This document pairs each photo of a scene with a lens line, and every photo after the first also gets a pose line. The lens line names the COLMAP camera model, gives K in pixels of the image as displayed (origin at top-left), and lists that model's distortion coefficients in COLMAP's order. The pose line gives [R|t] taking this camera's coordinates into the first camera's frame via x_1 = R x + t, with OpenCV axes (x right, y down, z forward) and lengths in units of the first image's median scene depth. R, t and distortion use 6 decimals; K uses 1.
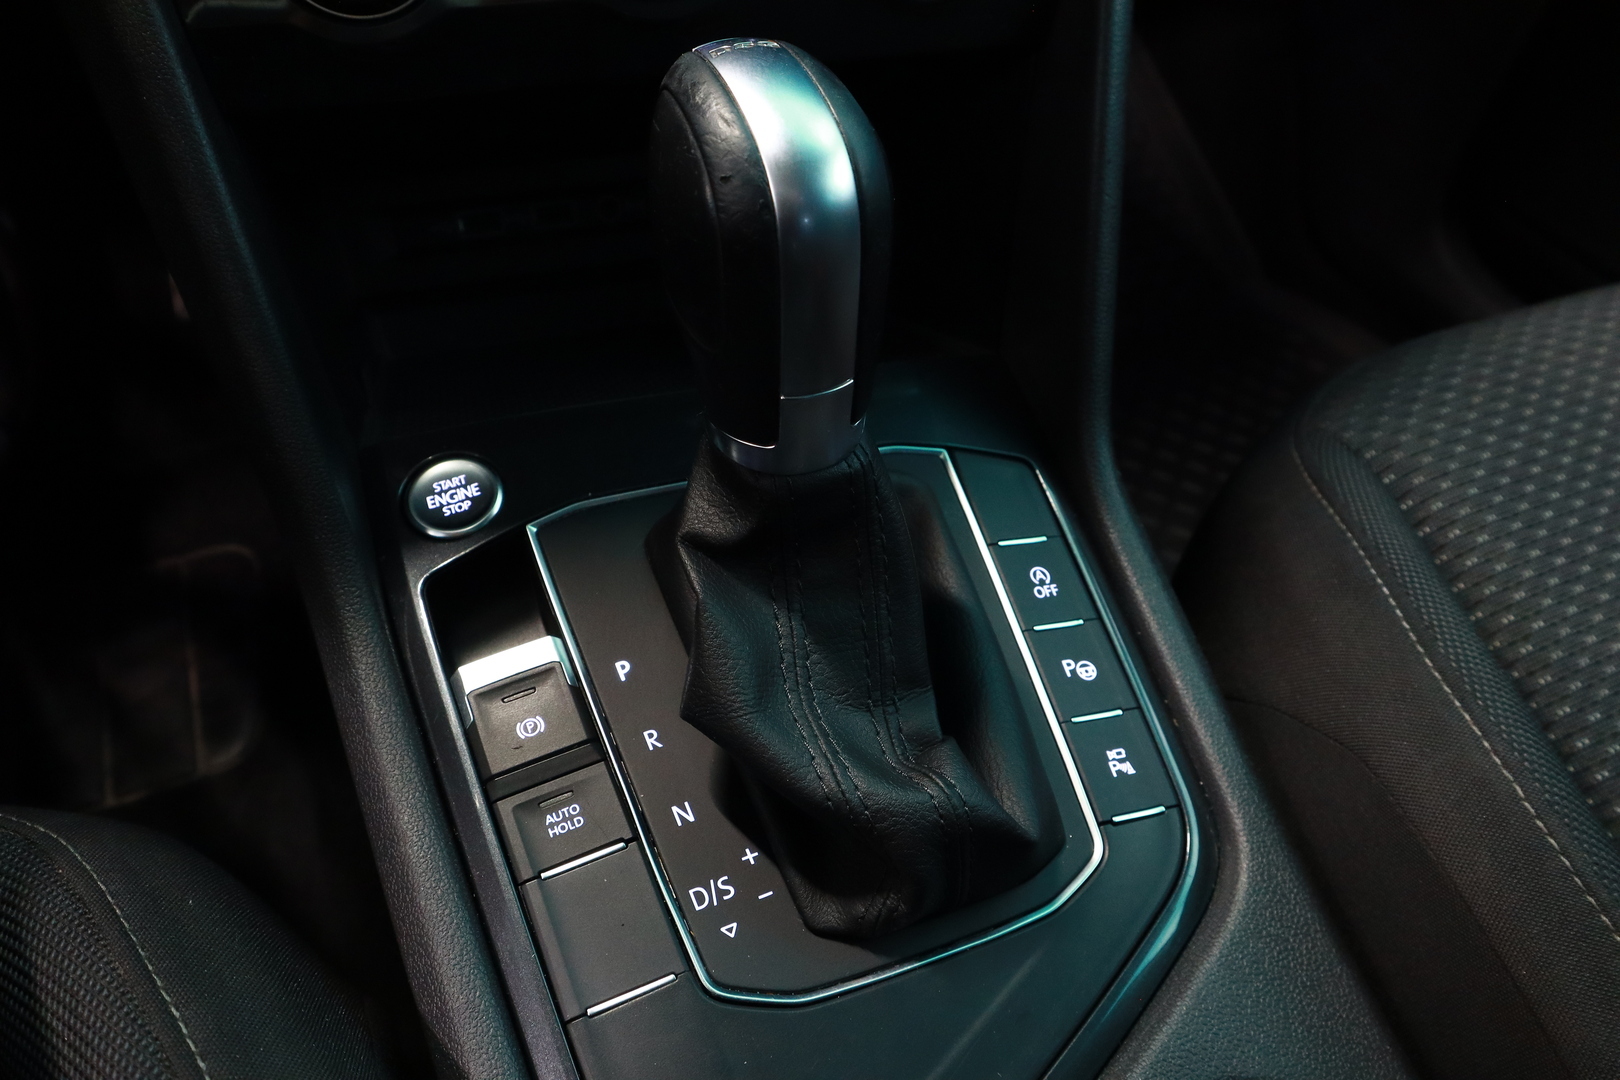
lens RADIAL K [[1238.0, 0, 814.4], [0, 1238.0, 570.7], [0, 0, 1]] dist [-0.125785, 0.113387]
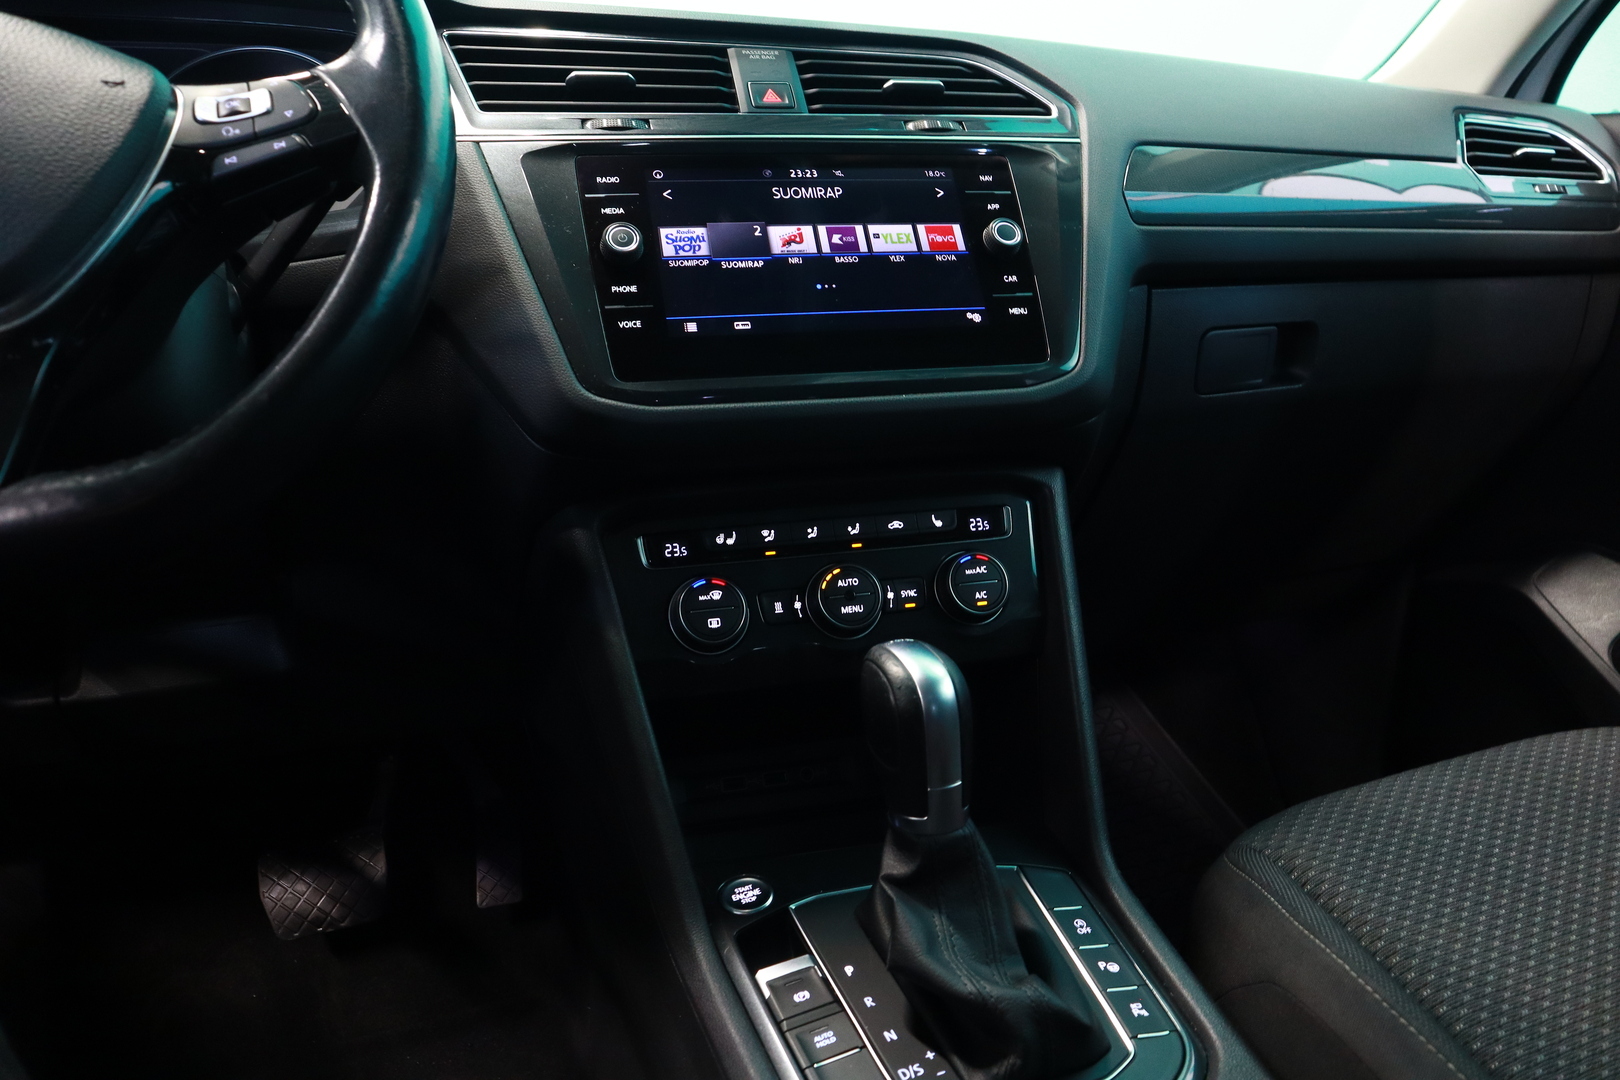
lens RADIAL K [[1167.1, 0, 810.0], [0, 1167.1, 540.0], [0, 0, 1]] dist [-0.005152, -0.000799]
pose [[0.995763, -0.071877, -0.057362, -0.072053], [0.025975, 0.818204, -0.574341, 0.562346], [0.088215, 0.570418, 0.816604, -0.781052]]
